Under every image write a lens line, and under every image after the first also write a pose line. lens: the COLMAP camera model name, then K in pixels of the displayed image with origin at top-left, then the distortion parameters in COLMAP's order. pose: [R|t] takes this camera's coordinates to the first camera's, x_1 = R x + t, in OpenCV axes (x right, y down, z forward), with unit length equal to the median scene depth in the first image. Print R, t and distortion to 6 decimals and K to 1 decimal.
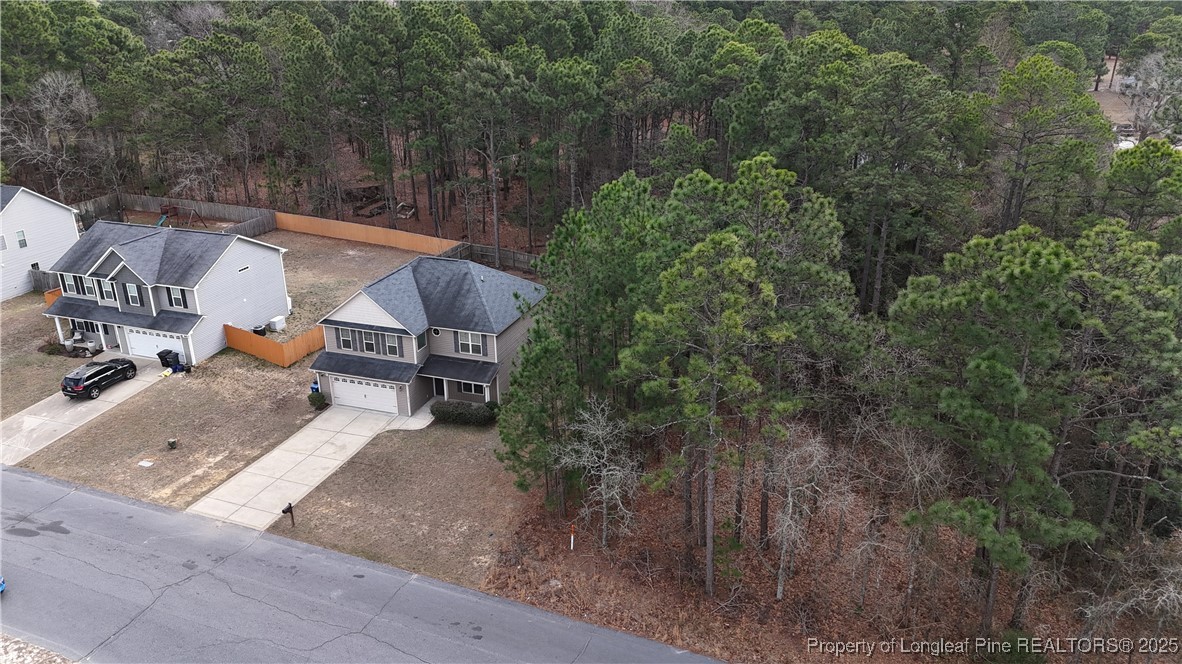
lens RADIAL K [[852.0, 0, 591.0], [0, 852.0, 332.0], [0, 0, 1]] dist [-0.000008, -0.003836]
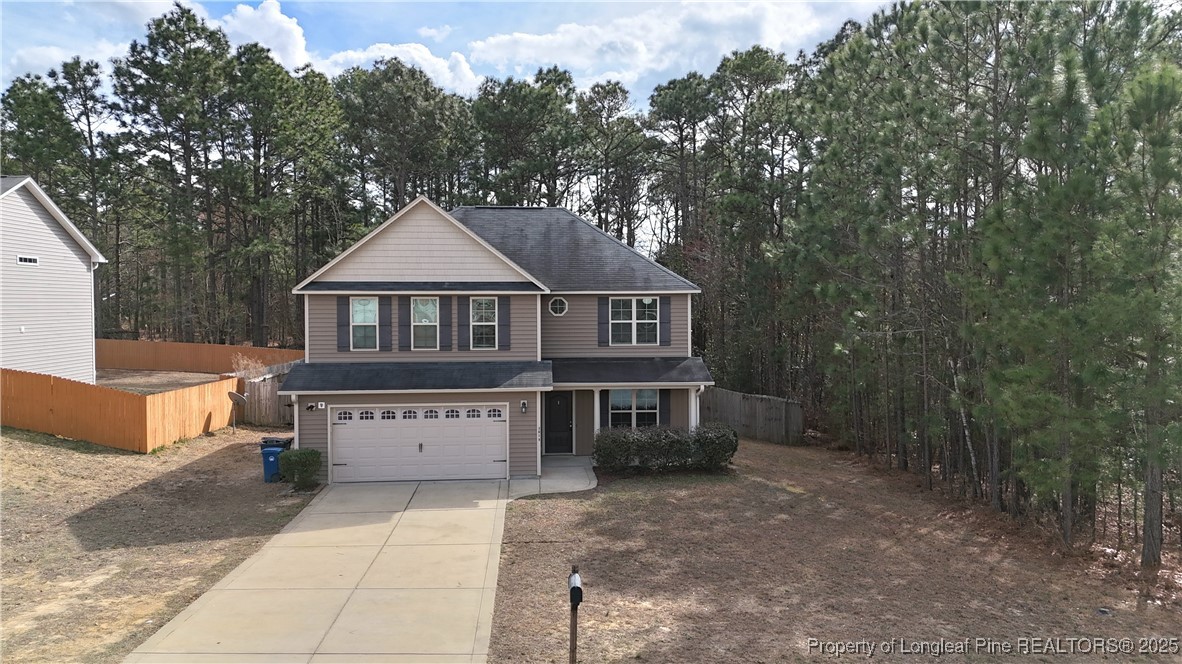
lens RADIAL K [[852.0, 0, 591.0], [0, 852.0, 332.0], [0, 0, 1]] dist [-0.000008, -0.003836]
pose [[0.919313, -0.007283, 0.393460, -0.358380], [0.140942, 0.939597, -0.311919, 0.168534], [-0.367422, 0.342206, 0.864810, 0.585716]]
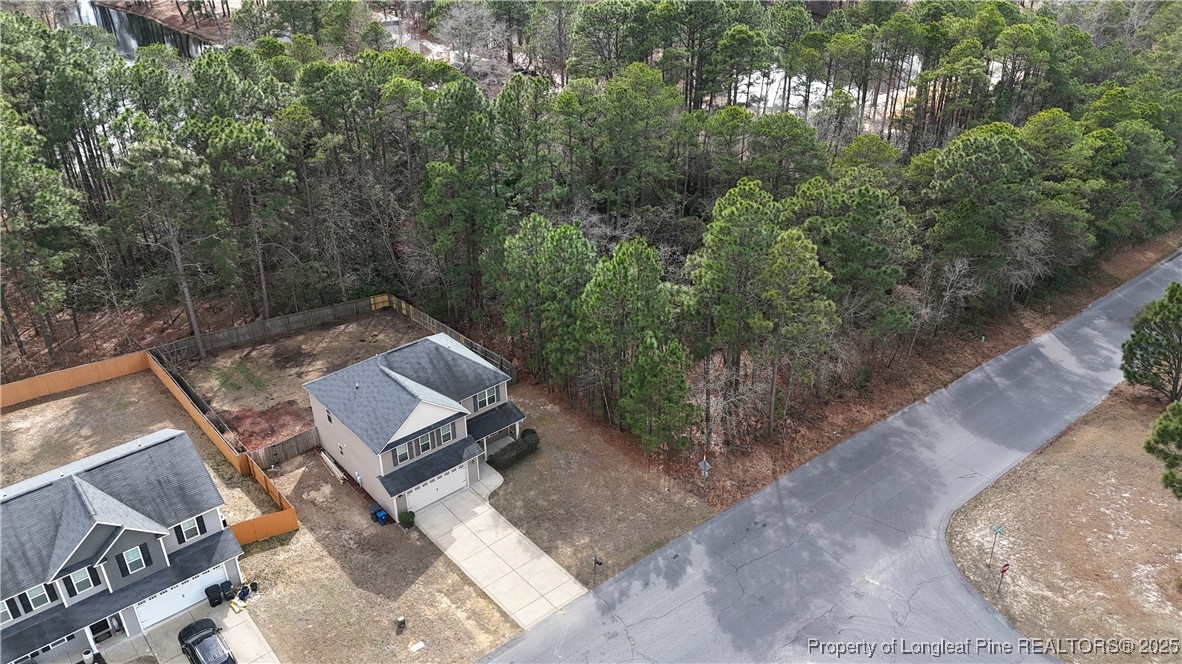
lens RADIAL K [[852.0, 0, 591.0], [0, 852.0, 332.0], [0, 0, 1]] dist [-0.000008, -0.003836]
pose [[0.513743, -0.419604, 0.748331, -0.896934], [0.330806, 0.901673, 0.278482, -0.342705], [-0.791603, 0.104485, 0.602037, 0.182262]]
